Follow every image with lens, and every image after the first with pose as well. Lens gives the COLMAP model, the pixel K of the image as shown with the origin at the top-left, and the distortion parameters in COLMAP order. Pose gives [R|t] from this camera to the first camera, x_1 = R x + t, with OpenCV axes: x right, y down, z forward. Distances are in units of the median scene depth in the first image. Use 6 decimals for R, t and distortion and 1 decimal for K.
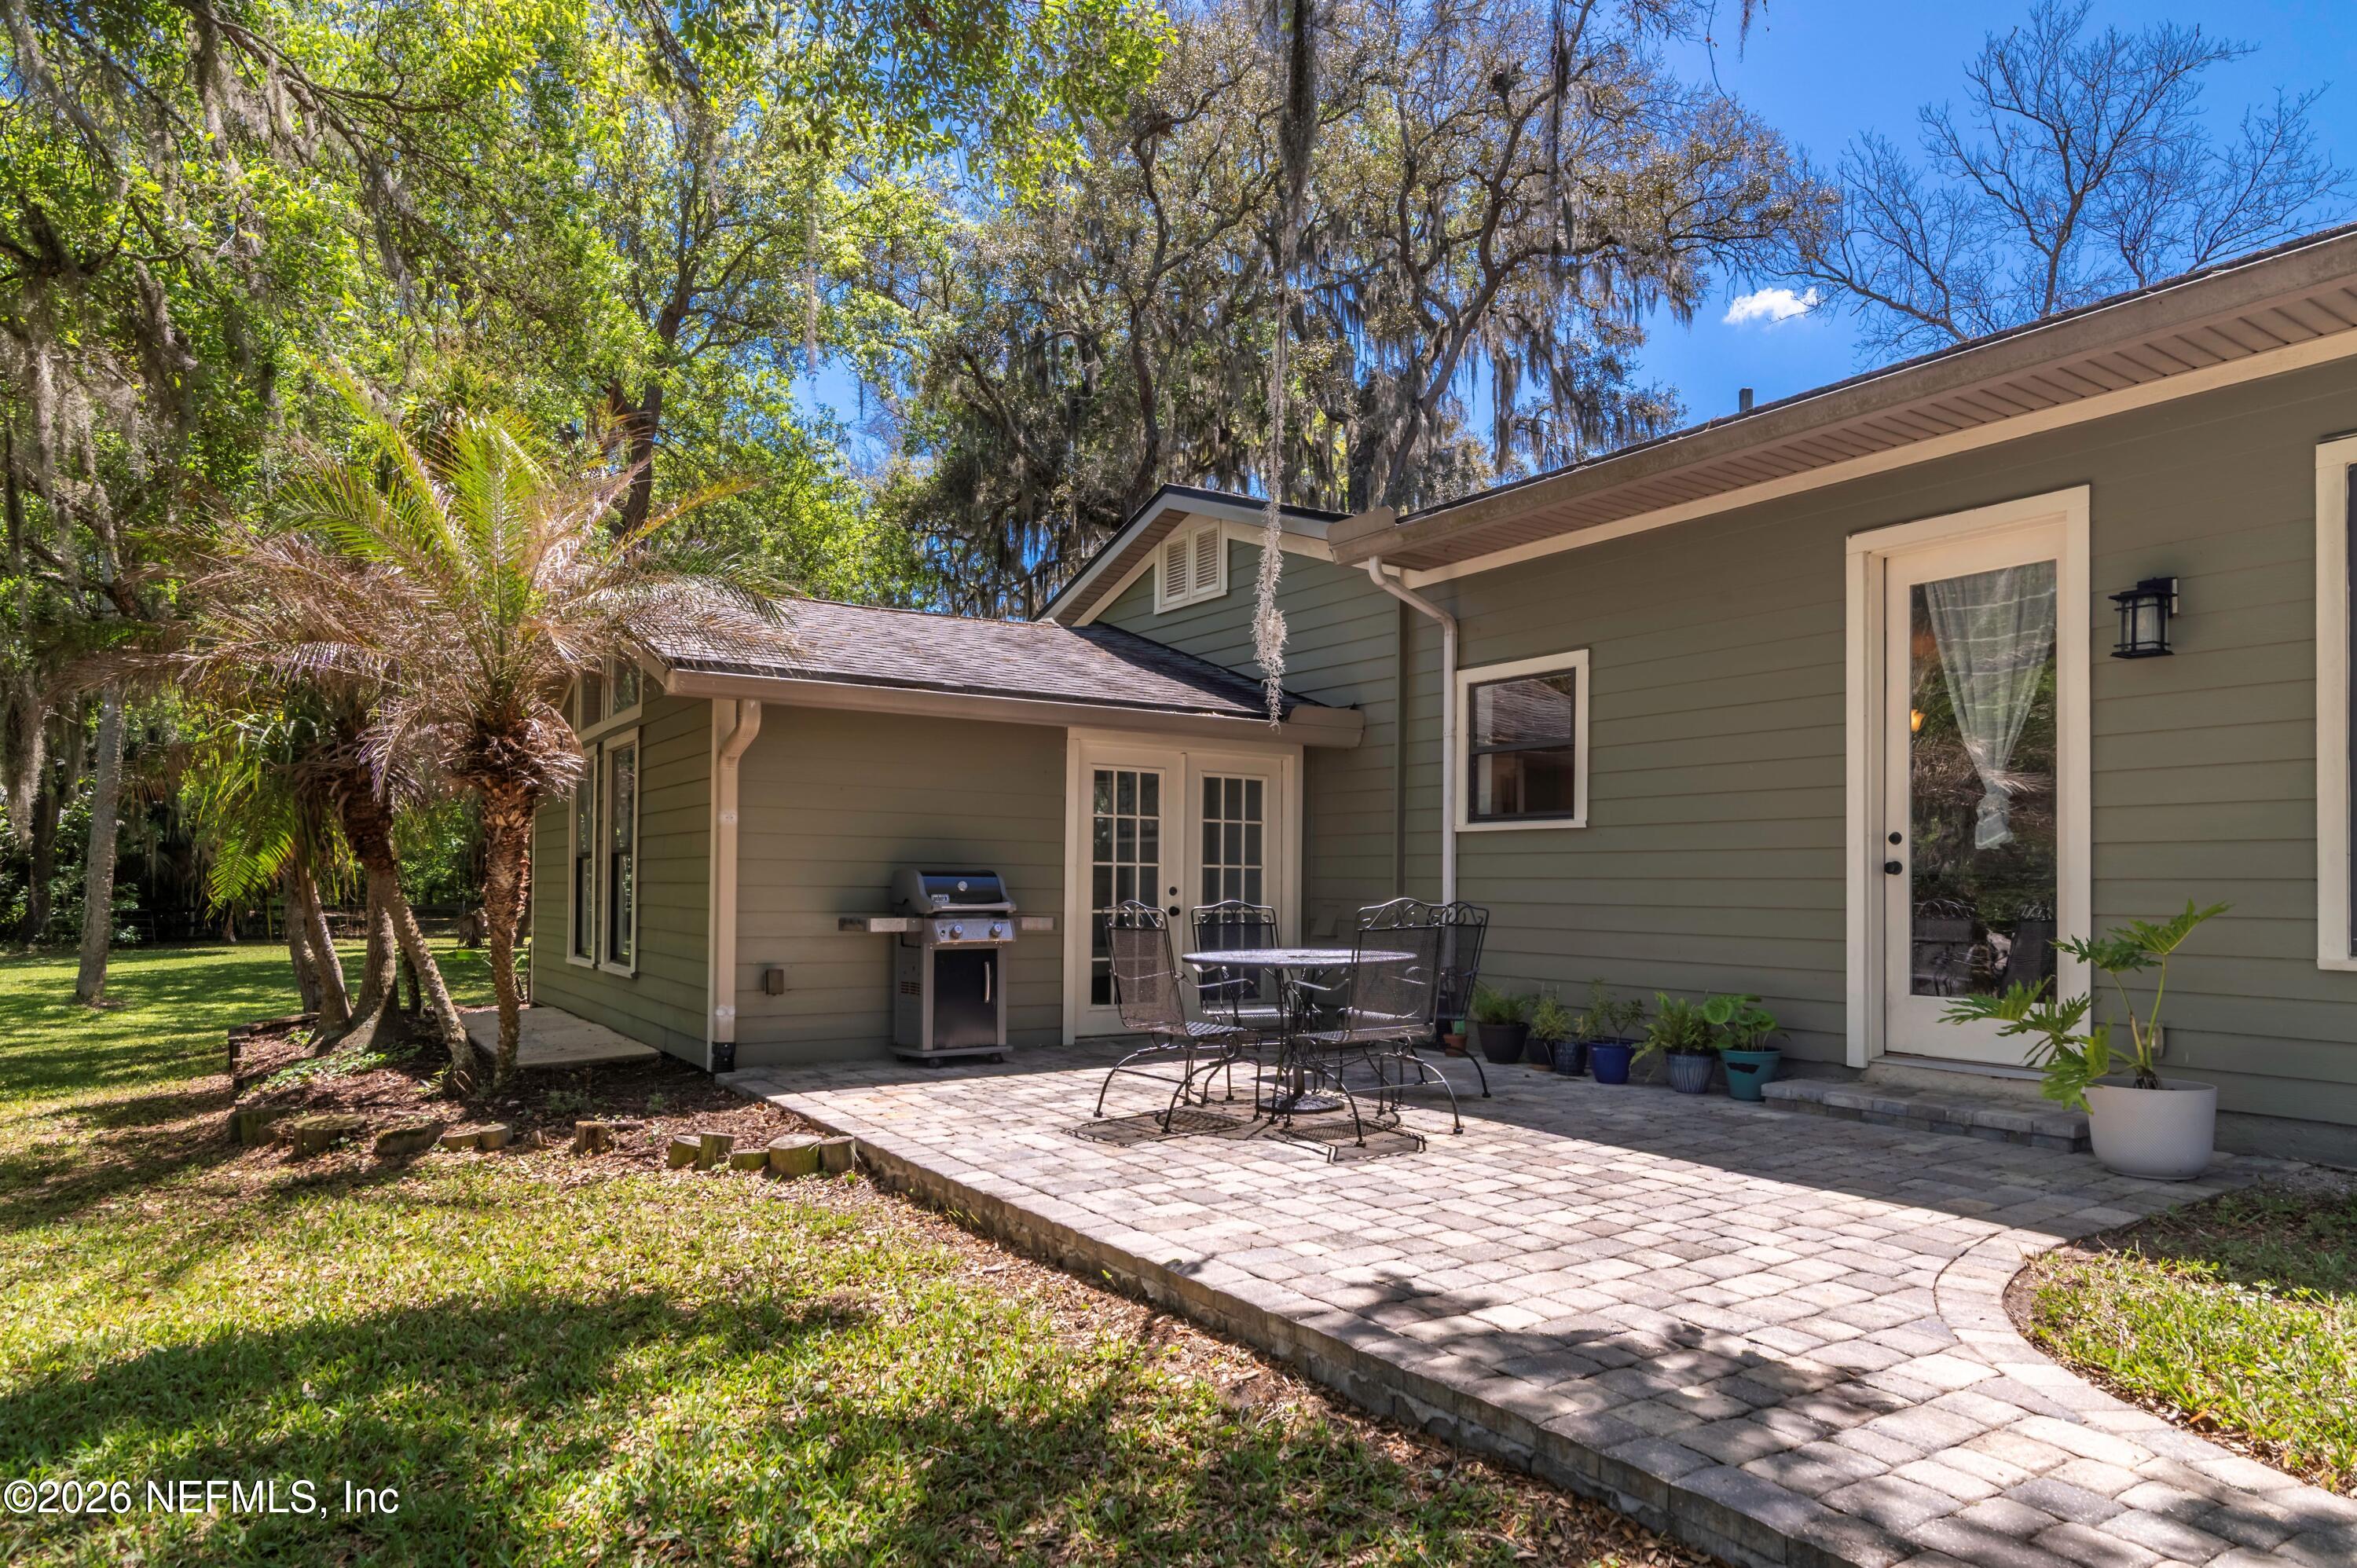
lens RADIAL K [[2975.0, 0, 1178.5], [0, 2975.0, 784.0], [0, 0, 1]] dist [-0.000186, -0.016321]
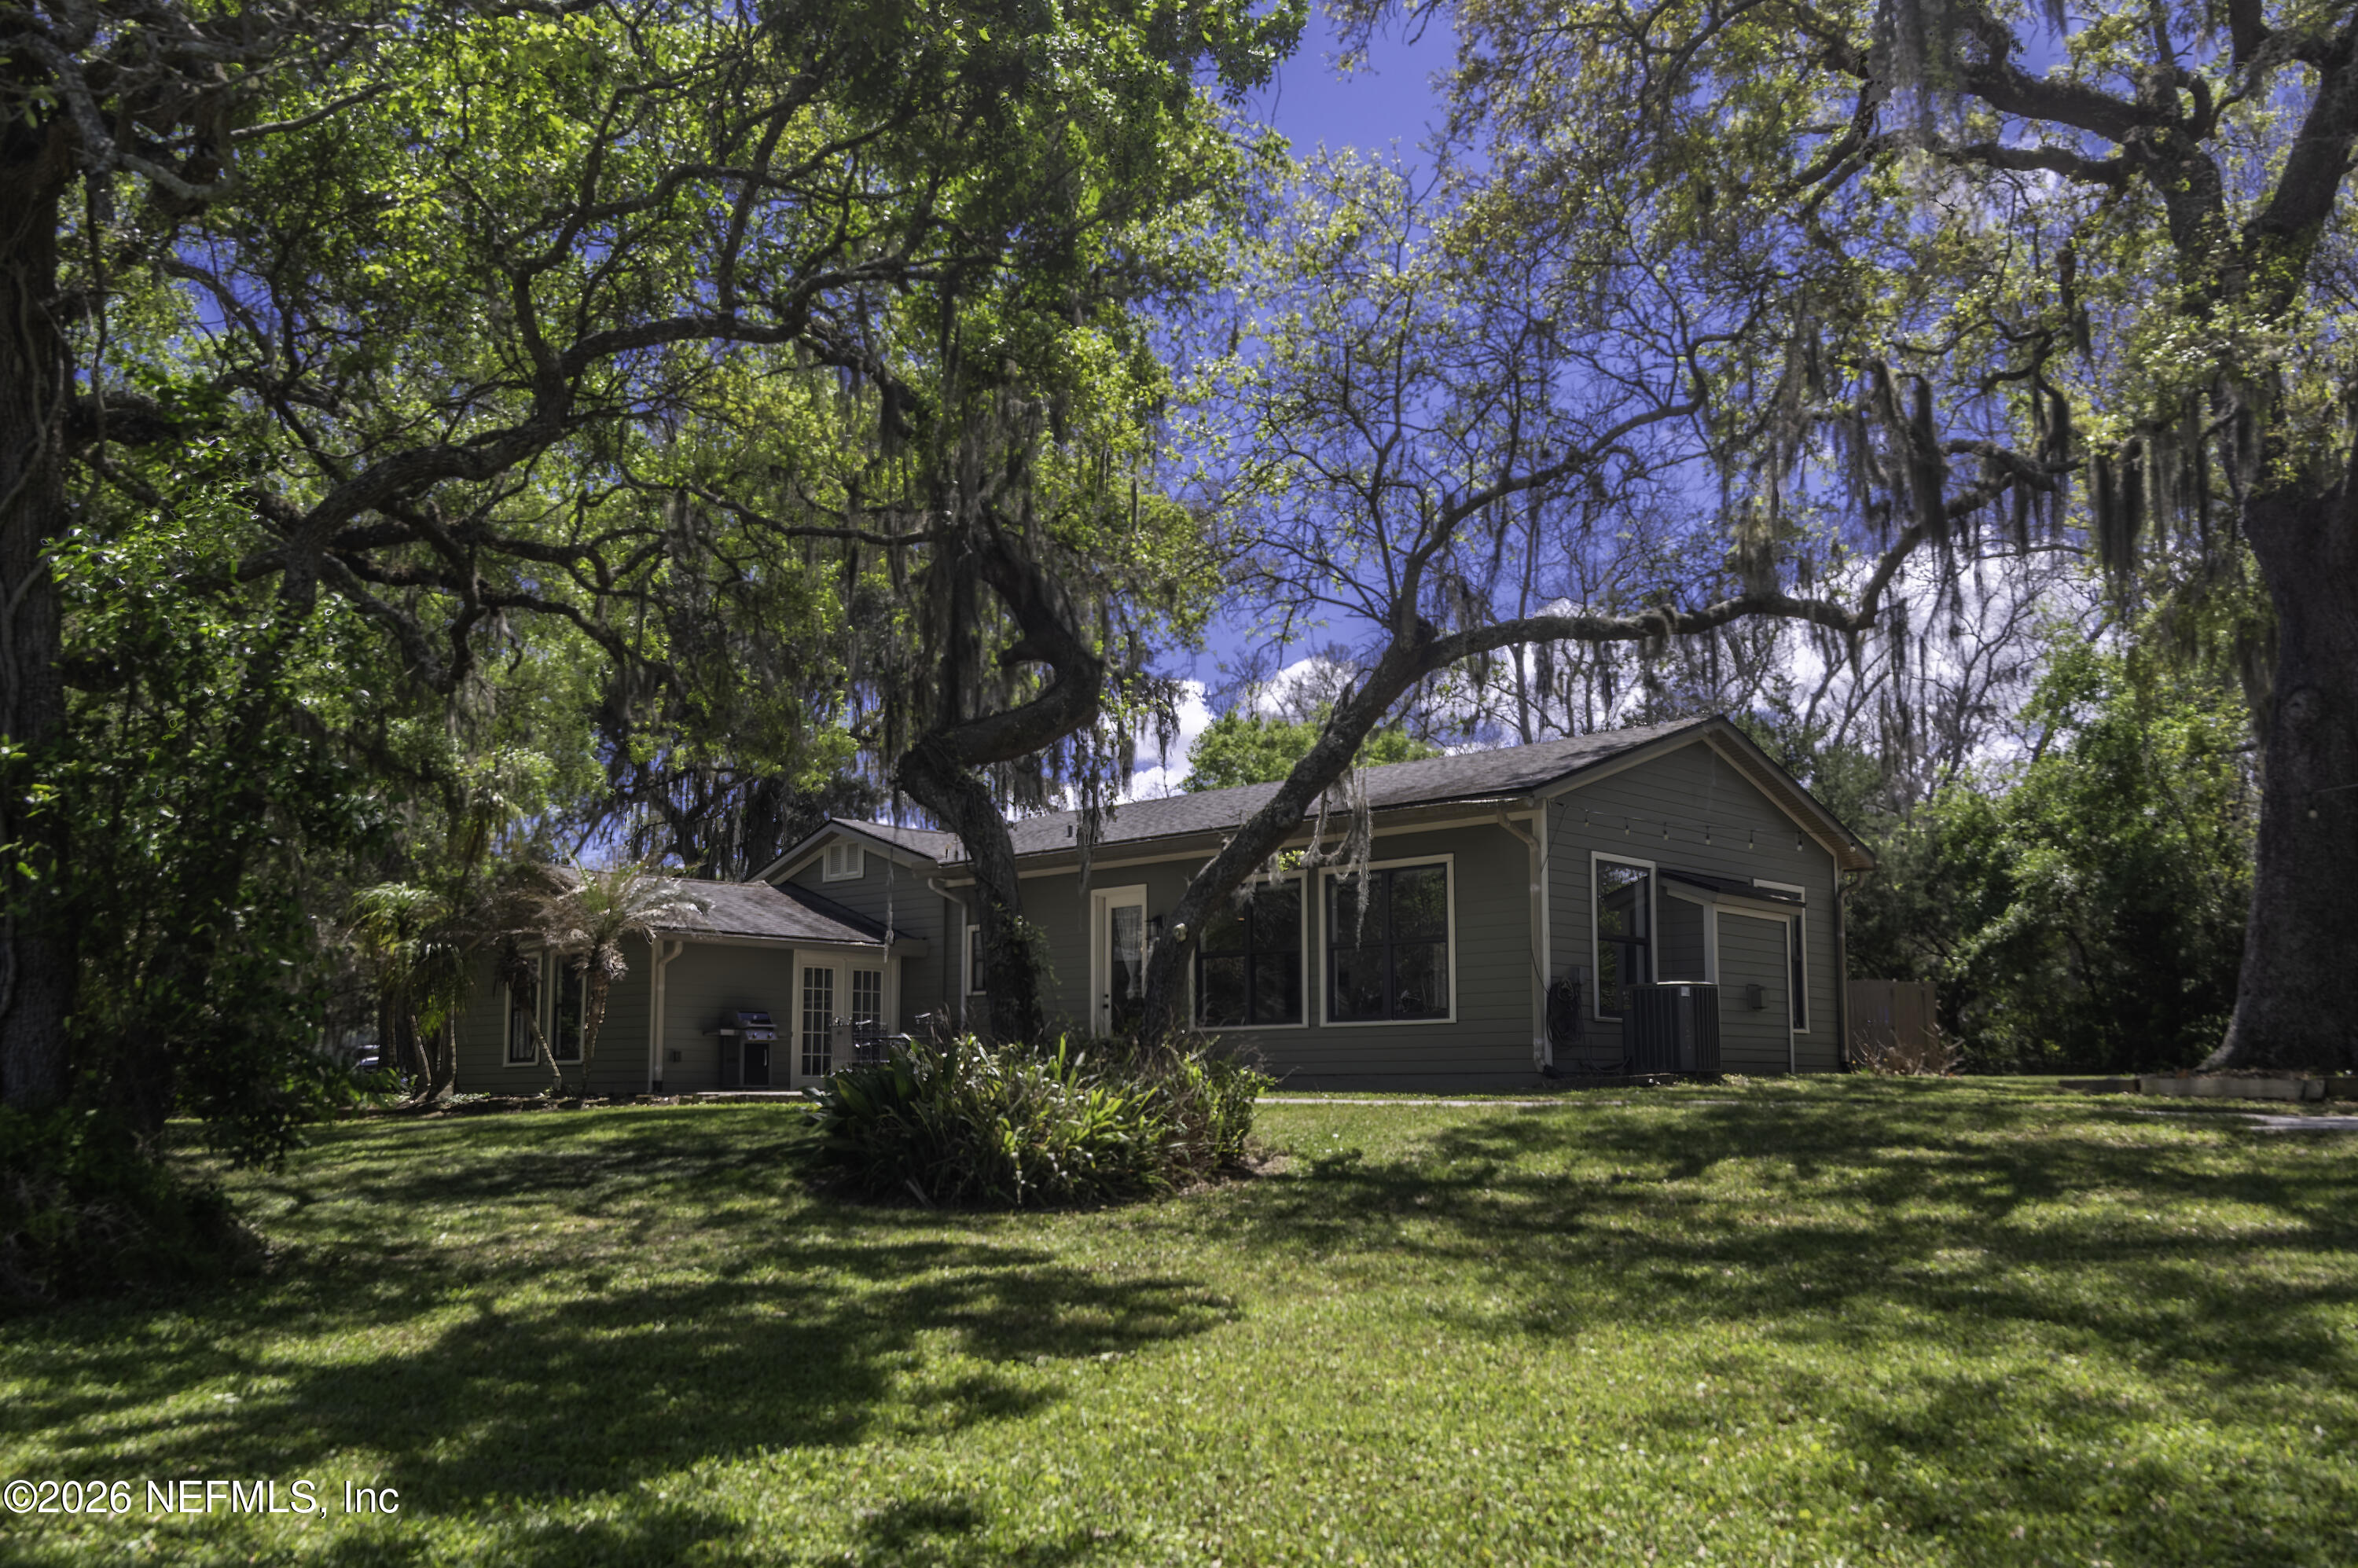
lens RADIAL K [[2976.4, 0, 1179.0], [0, 2976.4, 784.0], [0, 0, 1]] dist [-0.000186, -0.016321]
pose [[0.991411, 0.012962, 0.130142, -0.042965], [-0.004960, 0.998087, -0.061625, -0.006073], [-0.130692, 0.060450, 0.989578, -1.255849]]
